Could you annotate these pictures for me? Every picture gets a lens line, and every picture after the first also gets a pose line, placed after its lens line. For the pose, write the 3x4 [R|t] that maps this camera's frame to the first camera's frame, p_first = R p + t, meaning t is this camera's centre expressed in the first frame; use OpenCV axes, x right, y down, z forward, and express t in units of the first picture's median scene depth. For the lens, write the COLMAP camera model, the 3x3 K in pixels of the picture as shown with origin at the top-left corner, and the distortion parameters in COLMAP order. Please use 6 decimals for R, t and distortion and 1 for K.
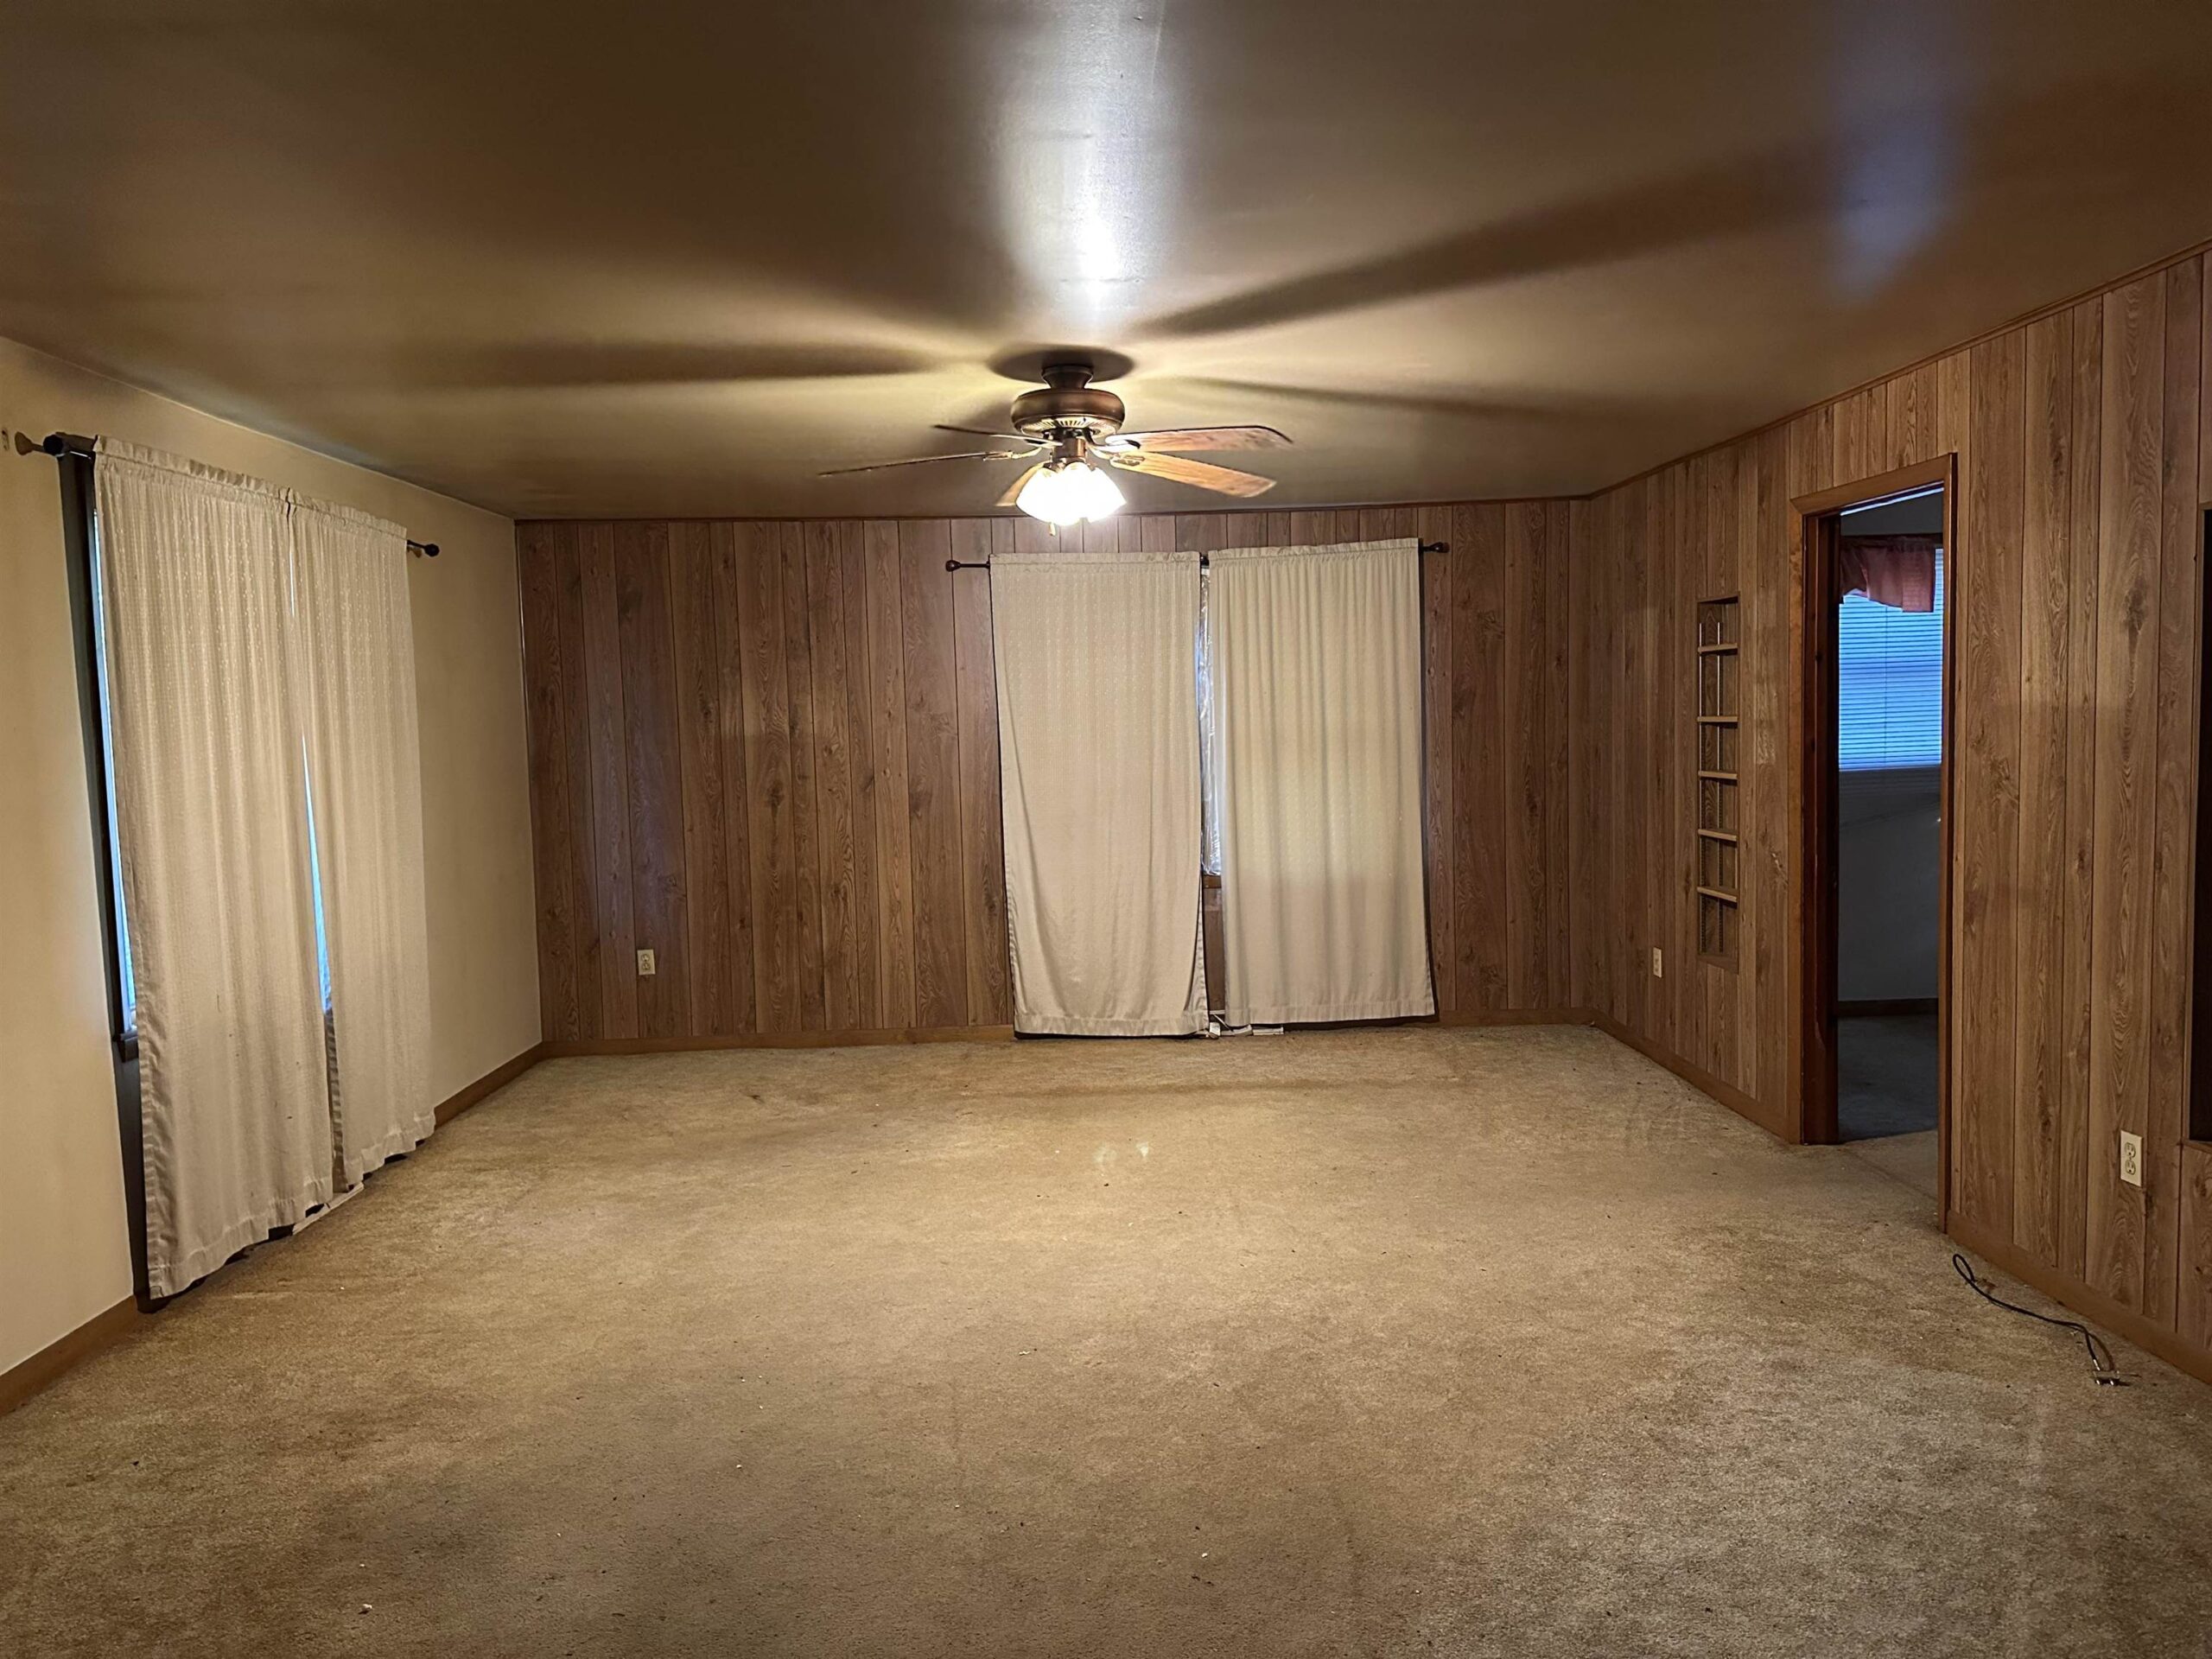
lens RADIAL K [[1565.4, 0, 1106.0], [0, 1565.4, 829.5], [0, 0, 1]] dist [0.084488, -0.102987]
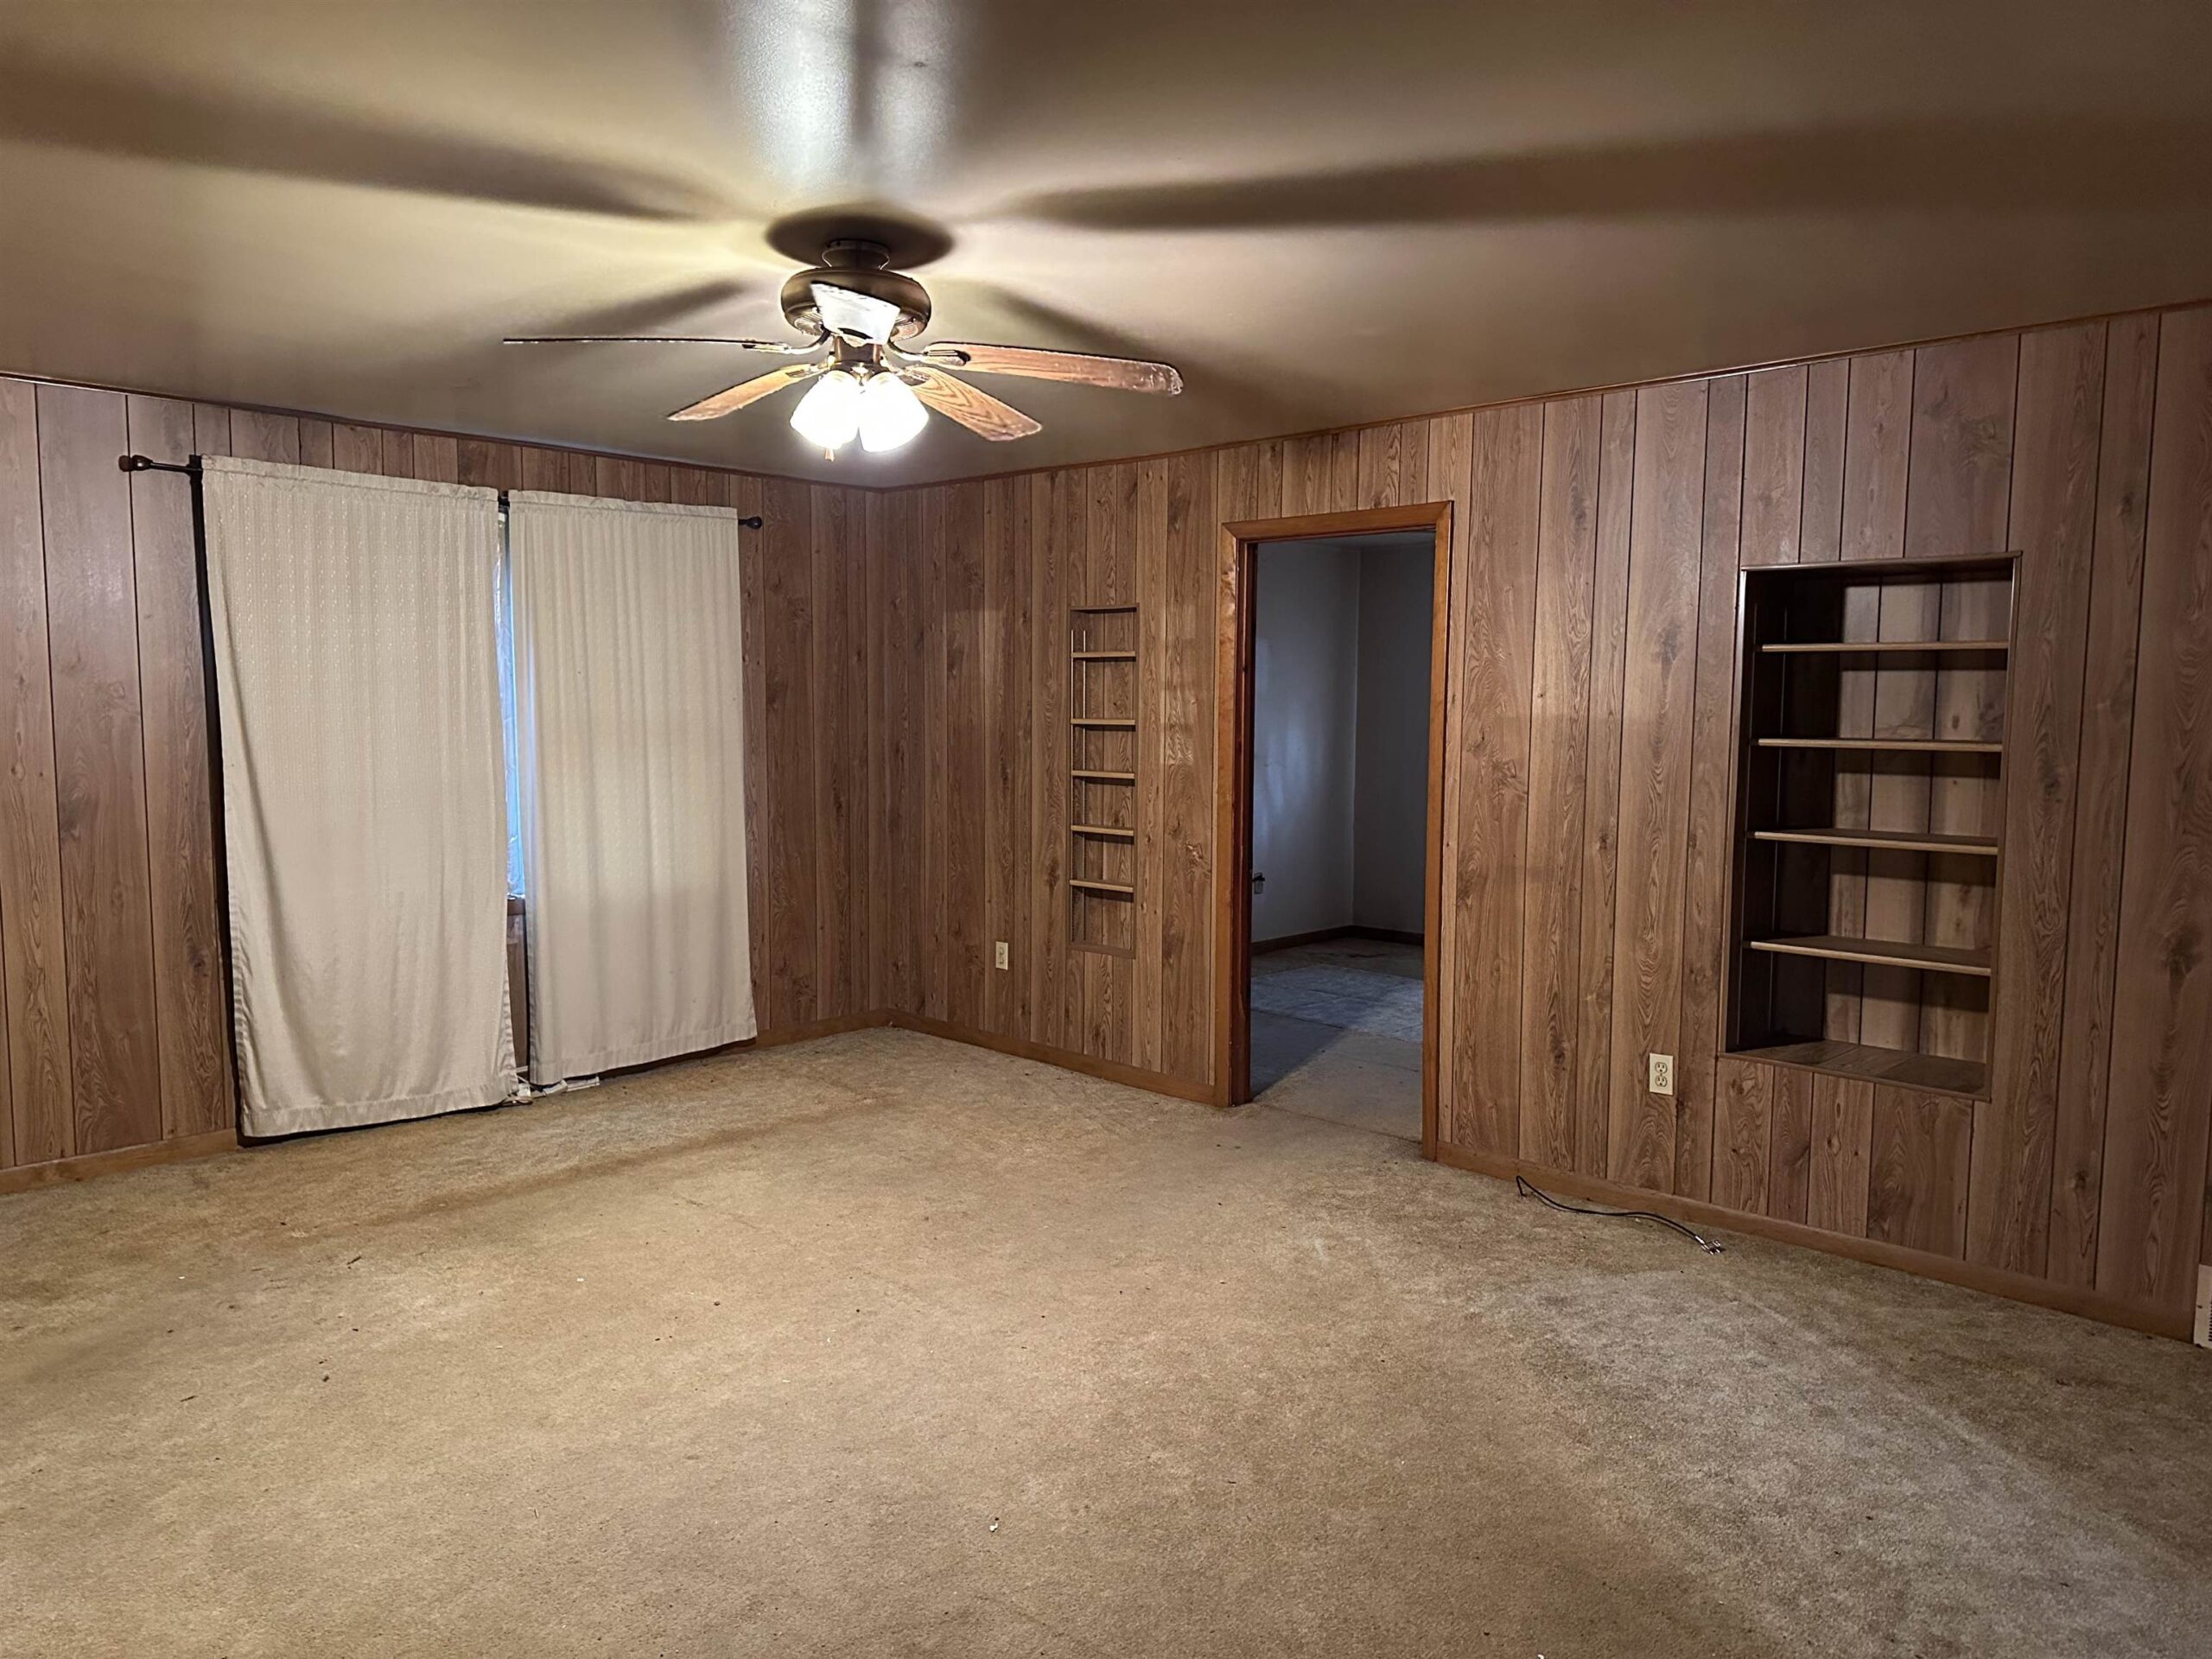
lens RADIAL K [[1554.5, 0, 1071.9], [0, 1554.5, 841.3], [0, 0, 1]] dist [0.189086, -0.316156]
pose [[0.698946, -0.033564, 0.714386, -0.404843], [0.025856, 0.999431, 0.021659, -0.013579], [-0.714707, 0.003333, 0.699416, 0.305566]]
